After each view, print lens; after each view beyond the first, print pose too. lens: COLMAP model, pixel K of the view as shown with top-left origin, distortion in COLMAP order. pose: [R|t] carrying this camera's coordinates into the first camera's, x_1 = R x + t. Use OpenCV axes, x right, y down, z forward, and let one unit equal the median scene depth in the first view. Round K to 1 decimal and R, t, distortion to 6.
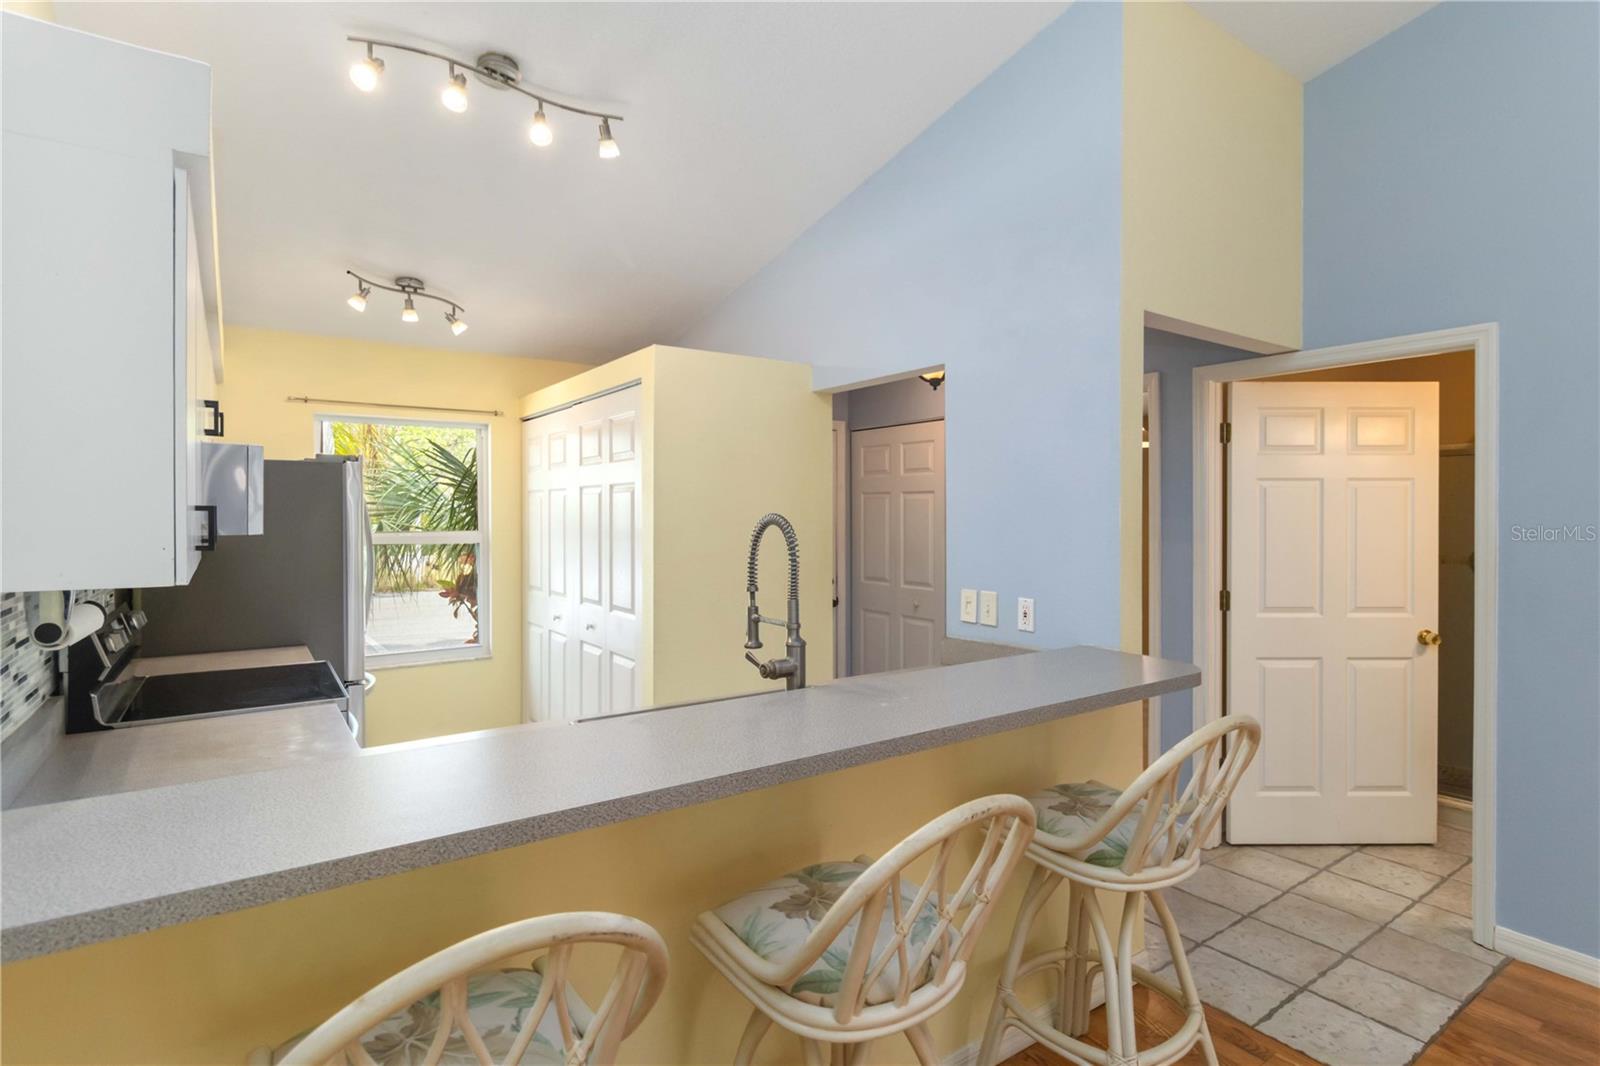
lens RADIAL K [[816.0, 0, 800.0], [0, 816.0, 522.7], [0, 0, 1]] dist [-0.004122, -0.001298]
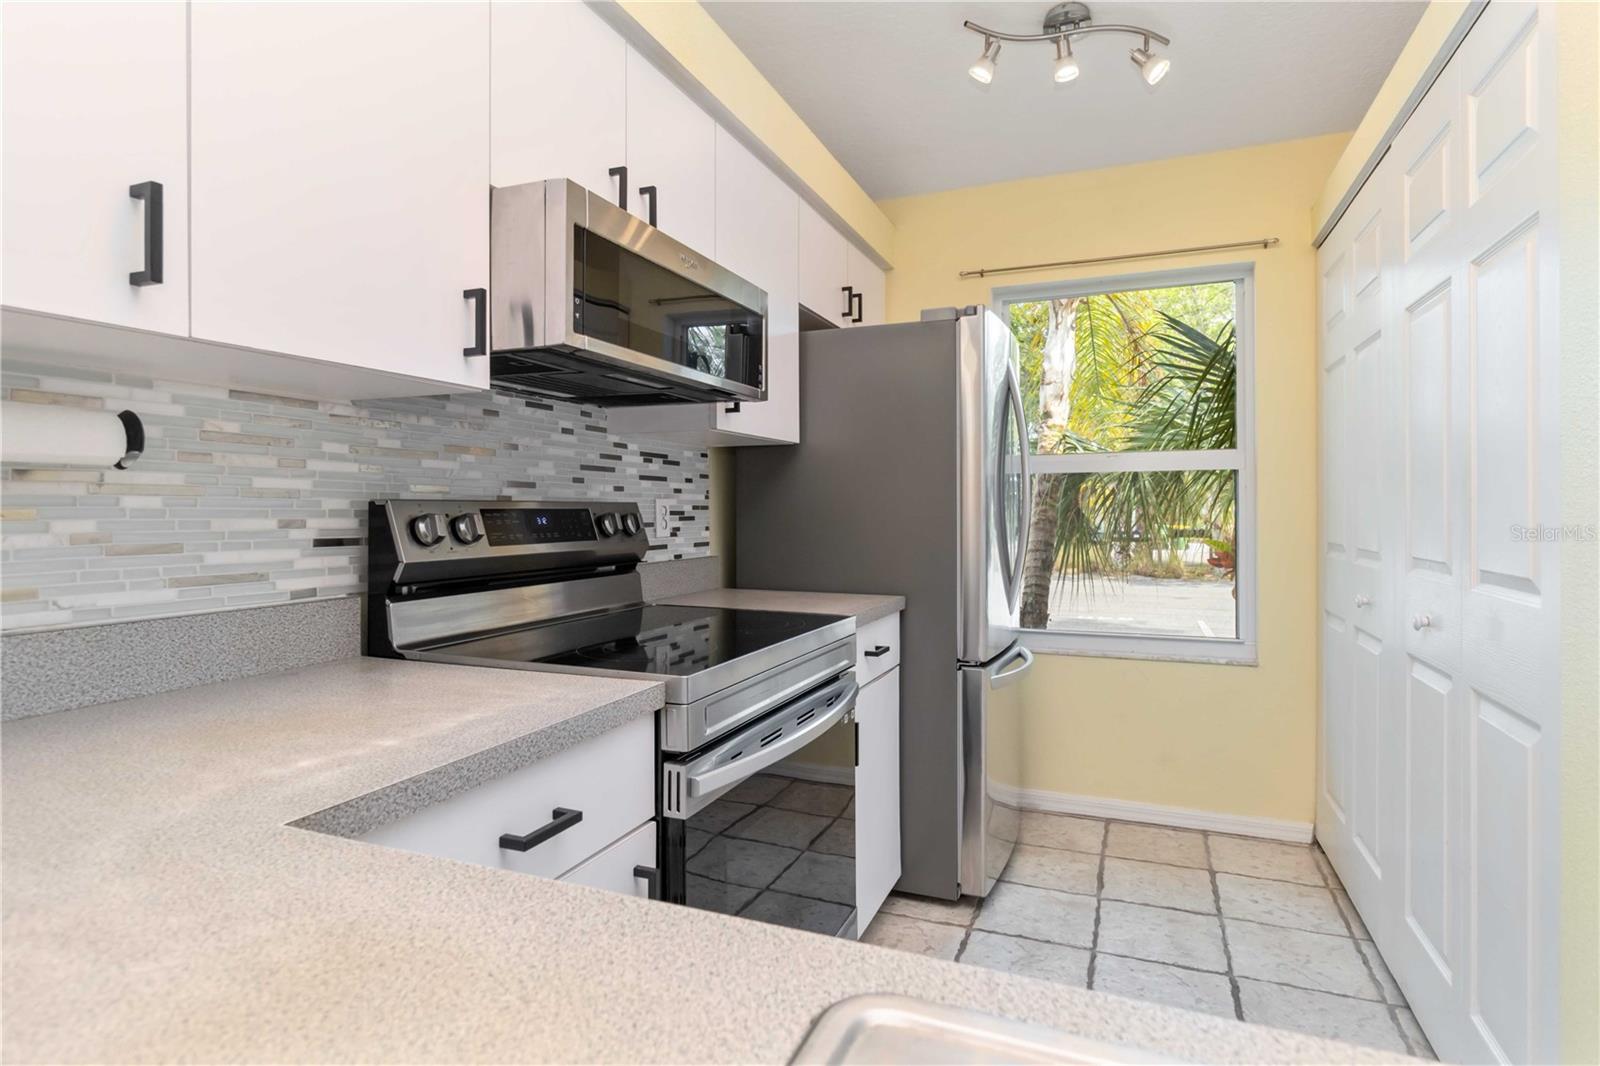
lens RADIAL K [[816.0, 0, 798.5], [0, 816.0, 510.3], [0, 0, 1]] dist [-0.004122, -0.001298]
pose [[0.527778, 0.007574, -0.849349, -0.054396], [-0.012250, 0.999924, 0.001305, 0.058540], [0.849294, 0.009716, 0.527830, 0.411230]]
